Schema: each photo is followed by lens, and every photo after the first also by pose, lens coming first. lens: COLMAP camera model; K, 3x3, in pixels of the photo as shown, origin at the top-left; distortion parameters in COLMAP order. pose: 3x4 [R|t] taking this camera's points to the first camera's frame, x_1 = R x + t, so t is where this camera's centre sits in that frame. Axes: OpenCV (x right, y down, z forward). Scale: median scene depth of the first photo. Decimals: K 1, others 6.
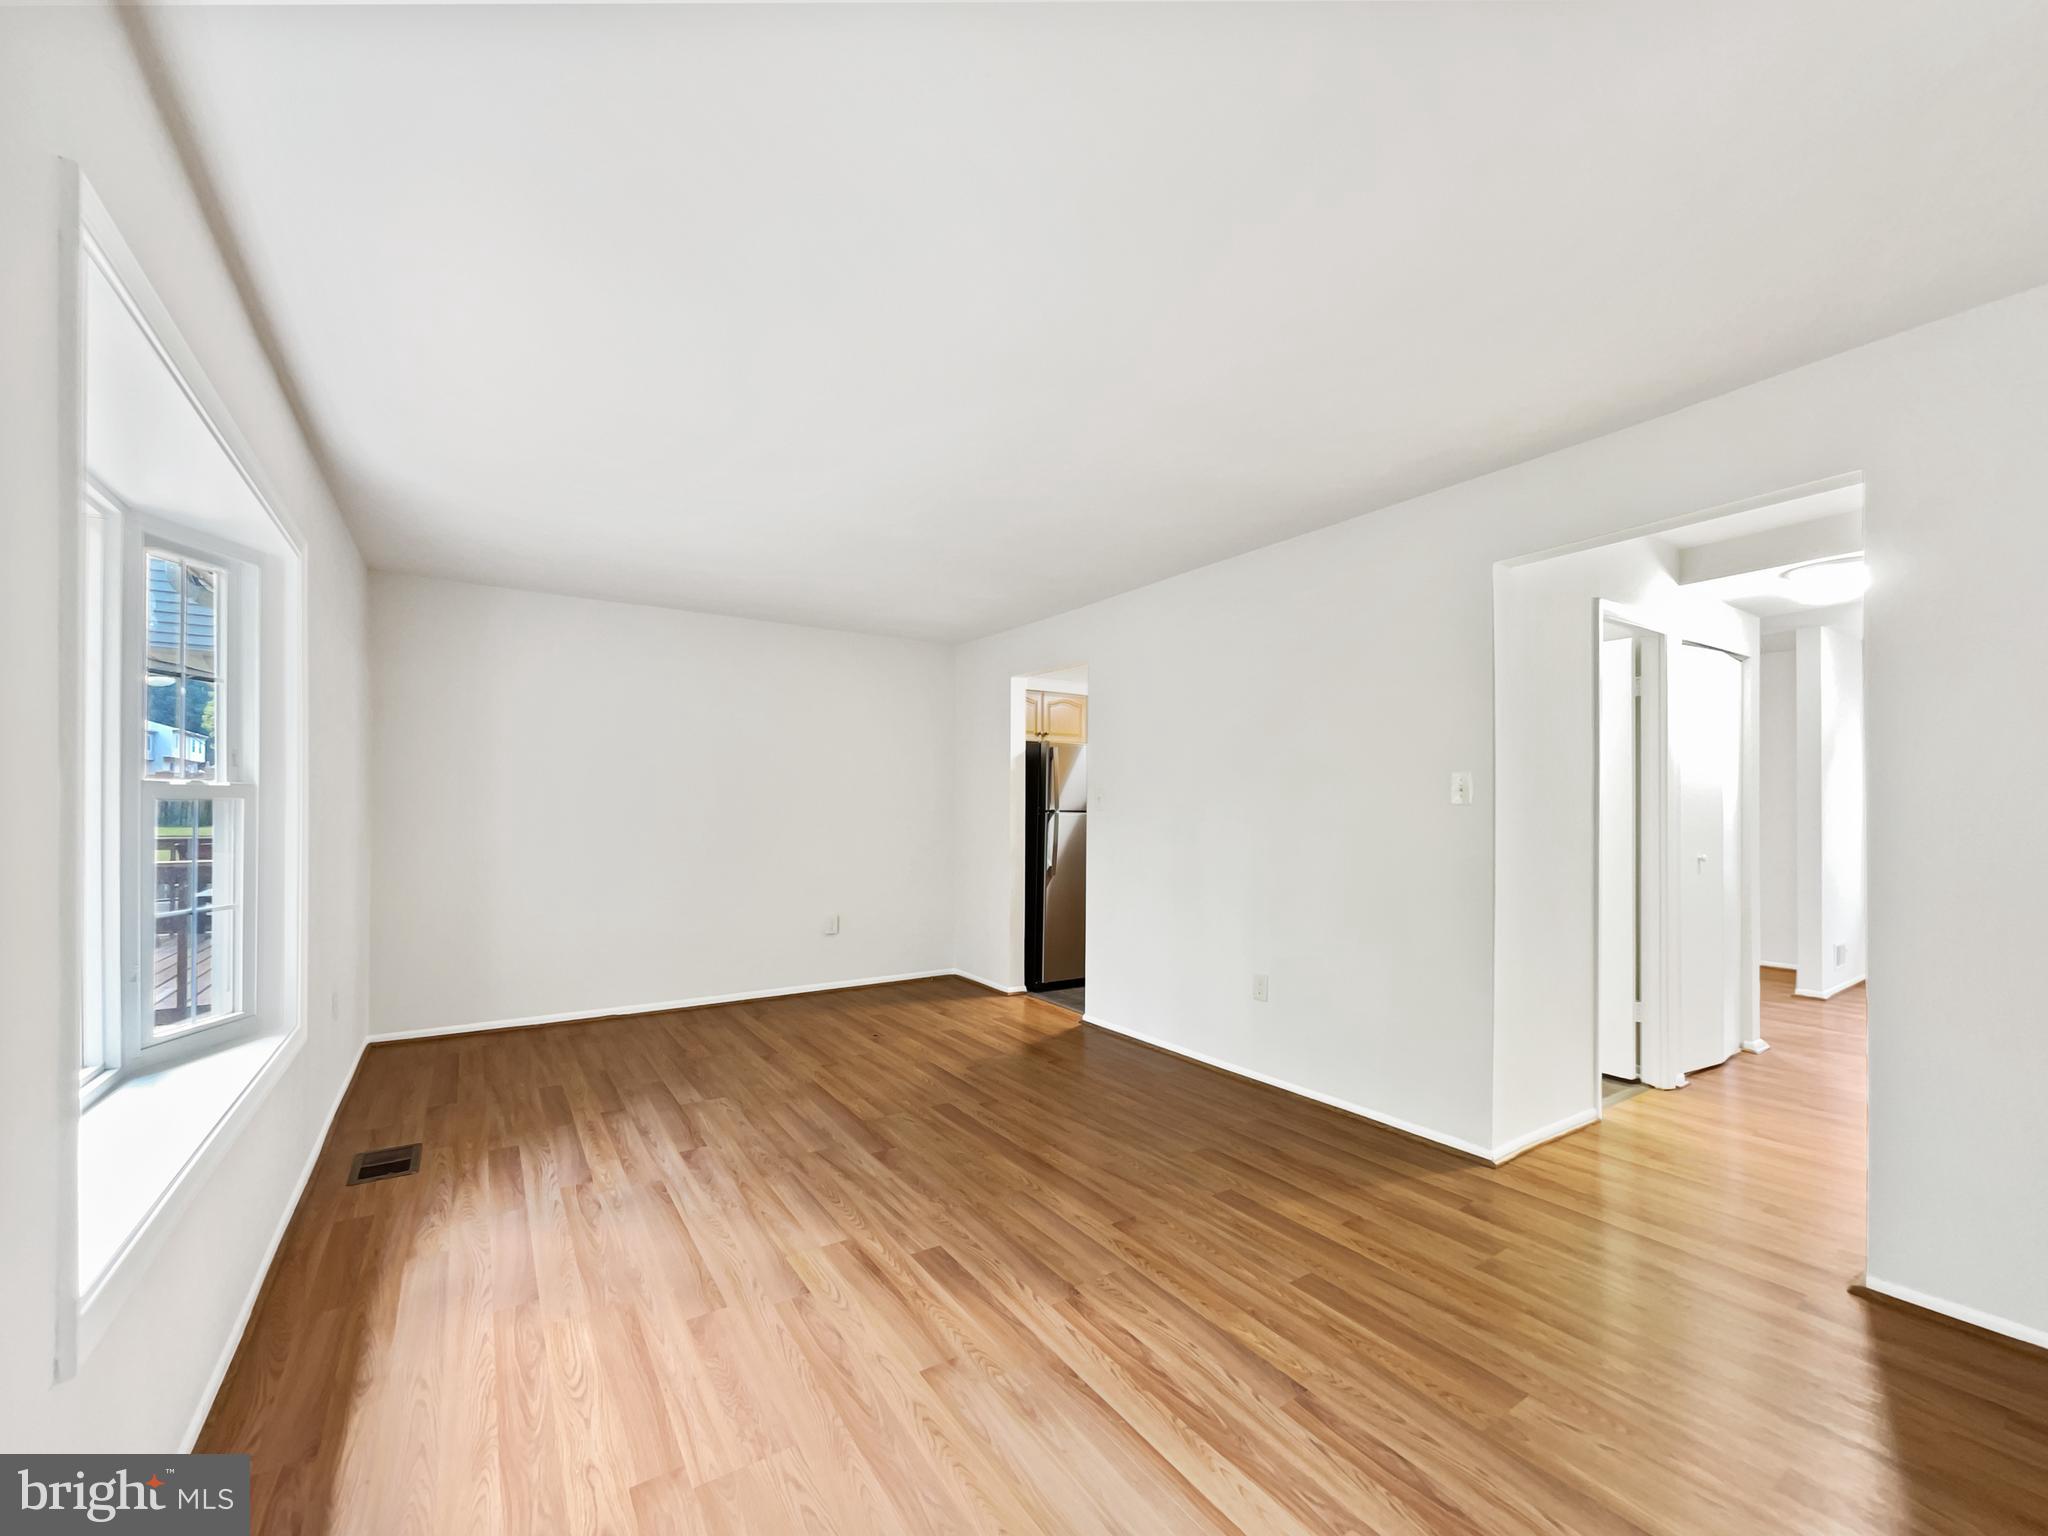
lens RADIAL K [[839.3, 0, 1029.7], [0, 839.3, 801.0], [0, 0, 1]] dist [0.000077, 0.000590]
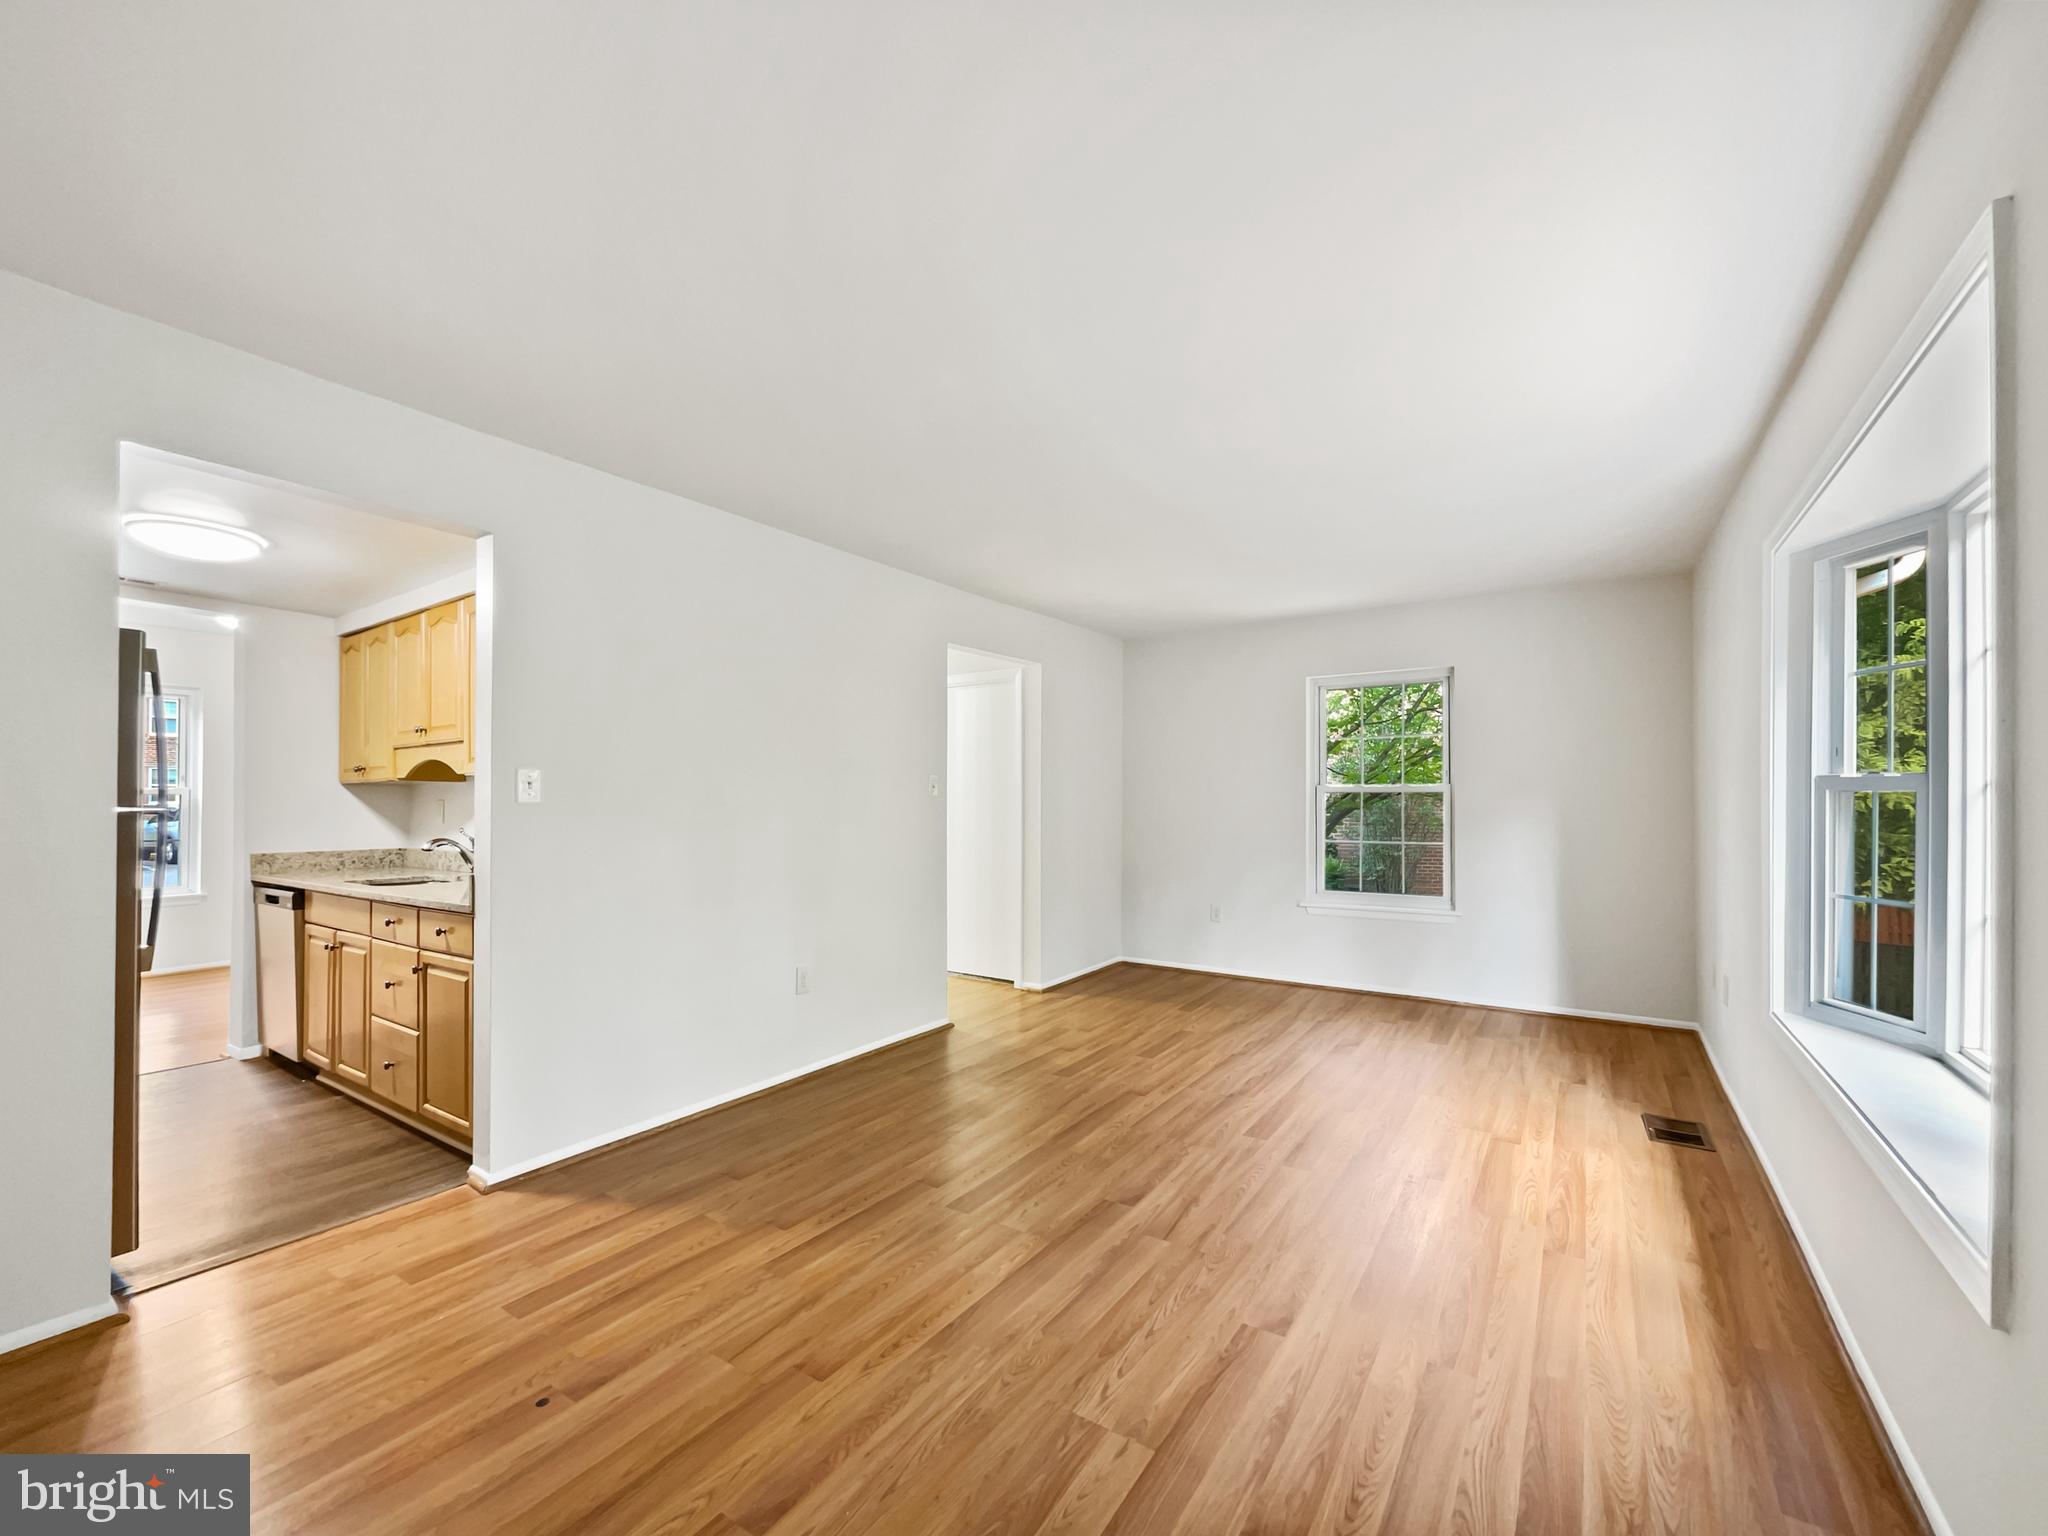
lens RADIAL K [[839.3, 0, 1029.7], [0, 839.3, 801.0], [0, 0, 1]] dist [0.000077, 0.000590]
pose [[-0.386065, -0.001086, 0.922471, -0.998357], [-0.008337, 0.999963, -0.002312, 0.014291], [-0.922434, -0.008584, -0.386059, 1.531886]]
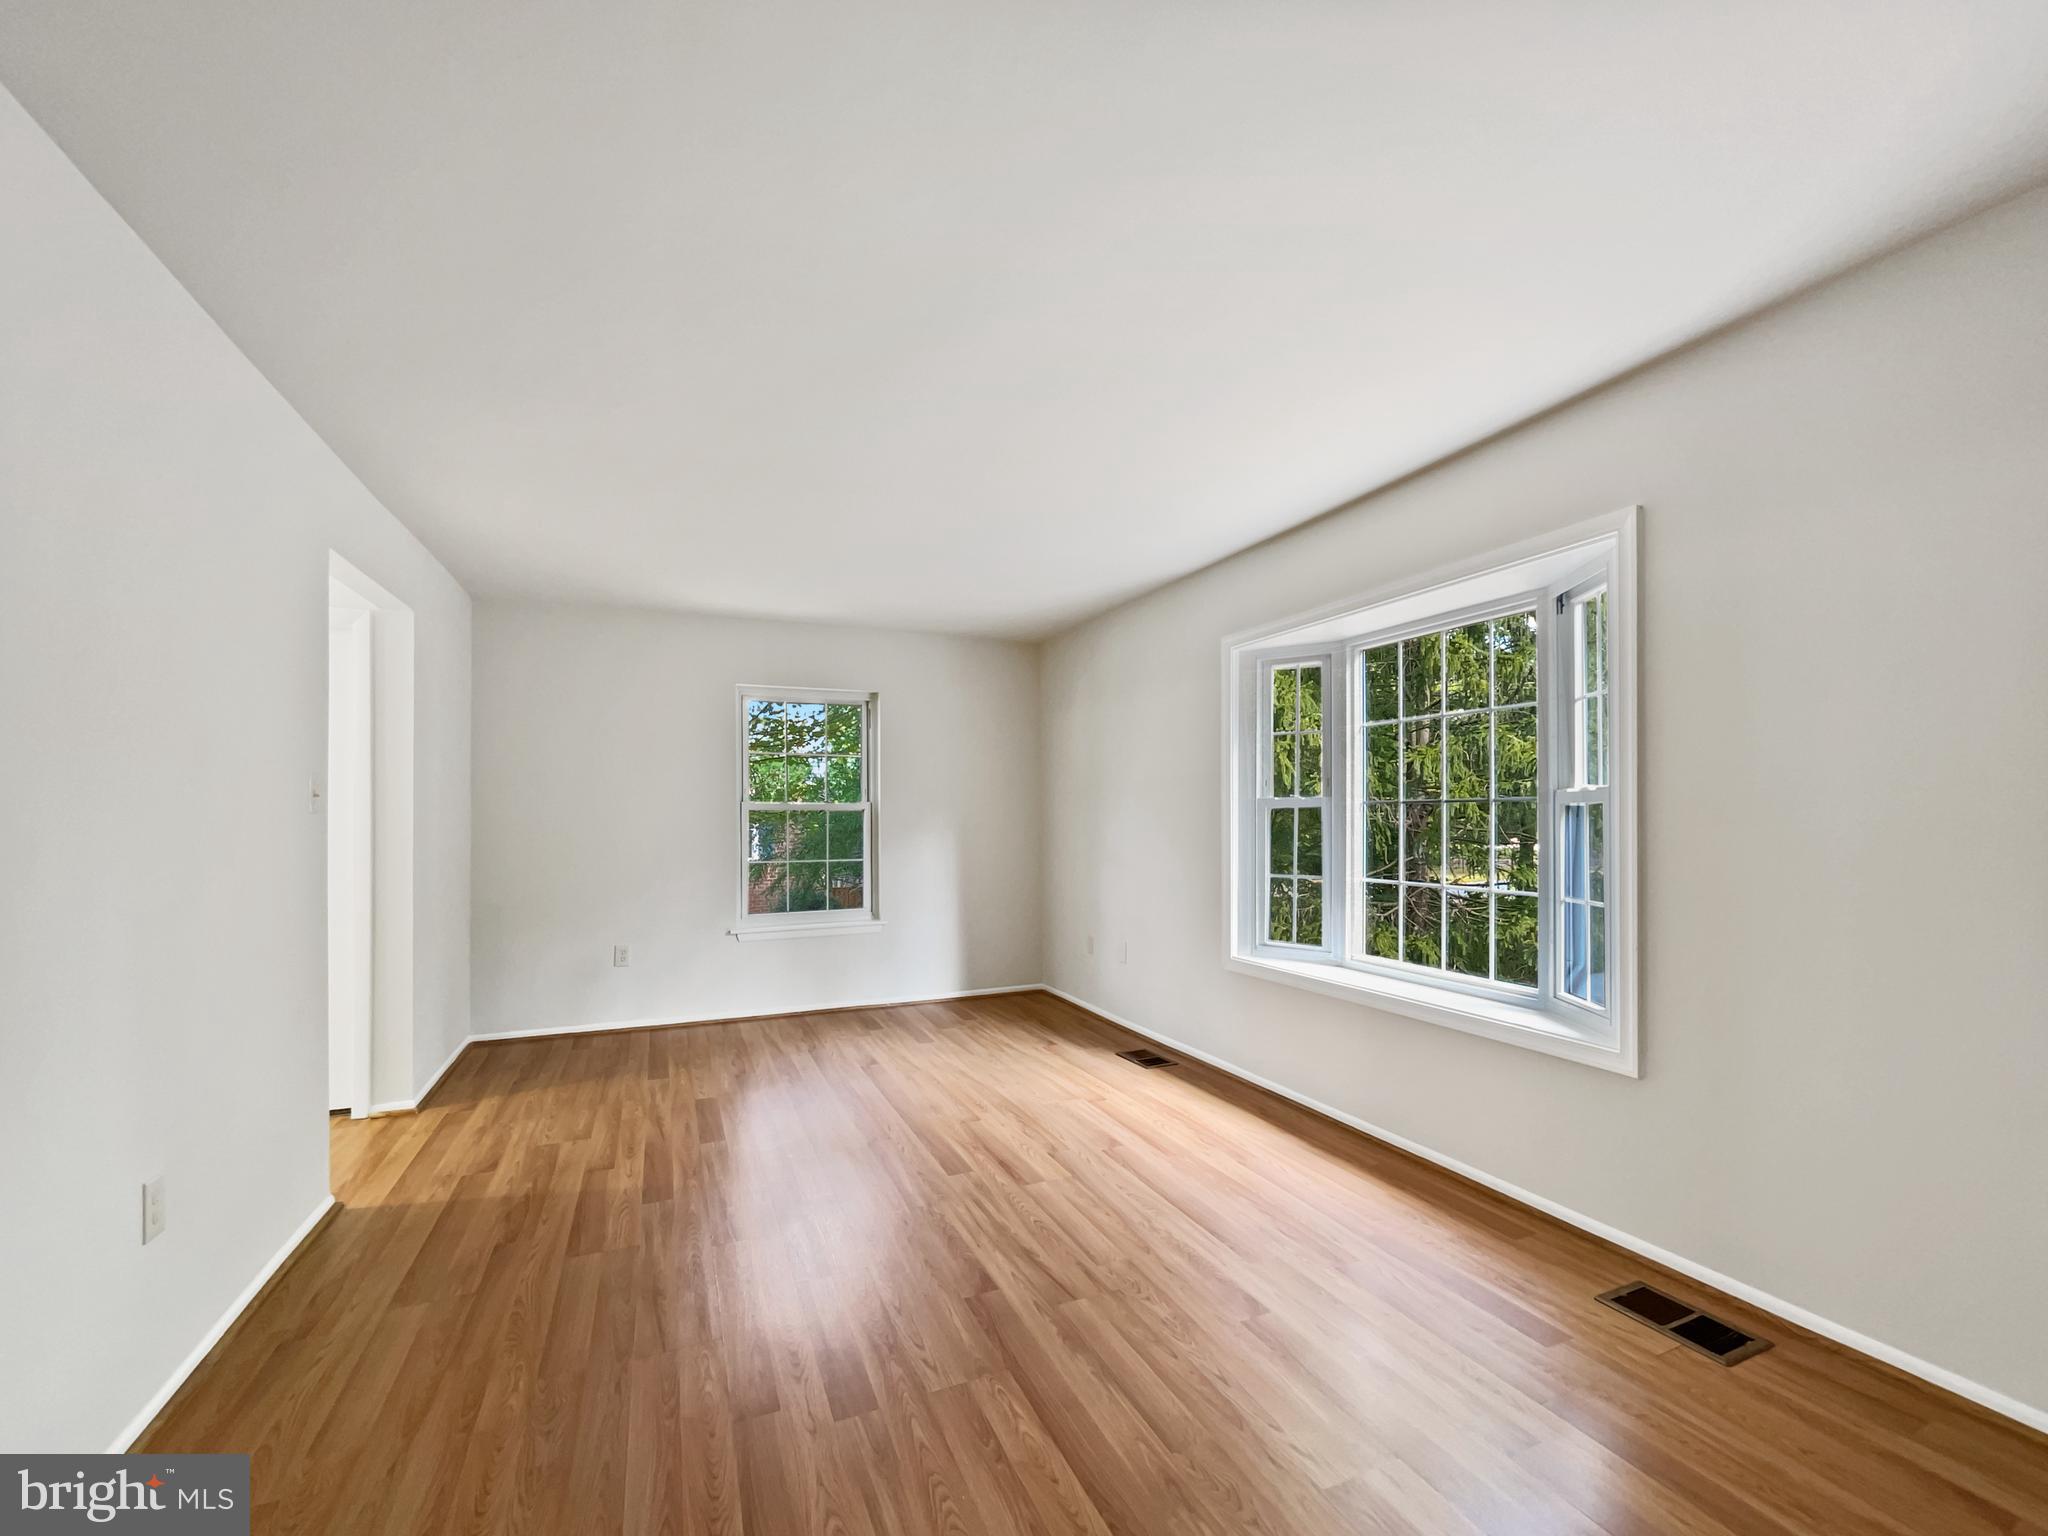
lens RADIAL K [[839.3, 0, 1029.7], [0, 839.3, 801.0], [0, 0, 1]] dist [0.000077, 0.000590]
pose [[-0.983899, 0.007889, 0.178552, -0.373759], [0.002733, 0.999573, -0.029103, 0.020995], [-0.178705, -0.028147, -0.983500, 1.847235]]
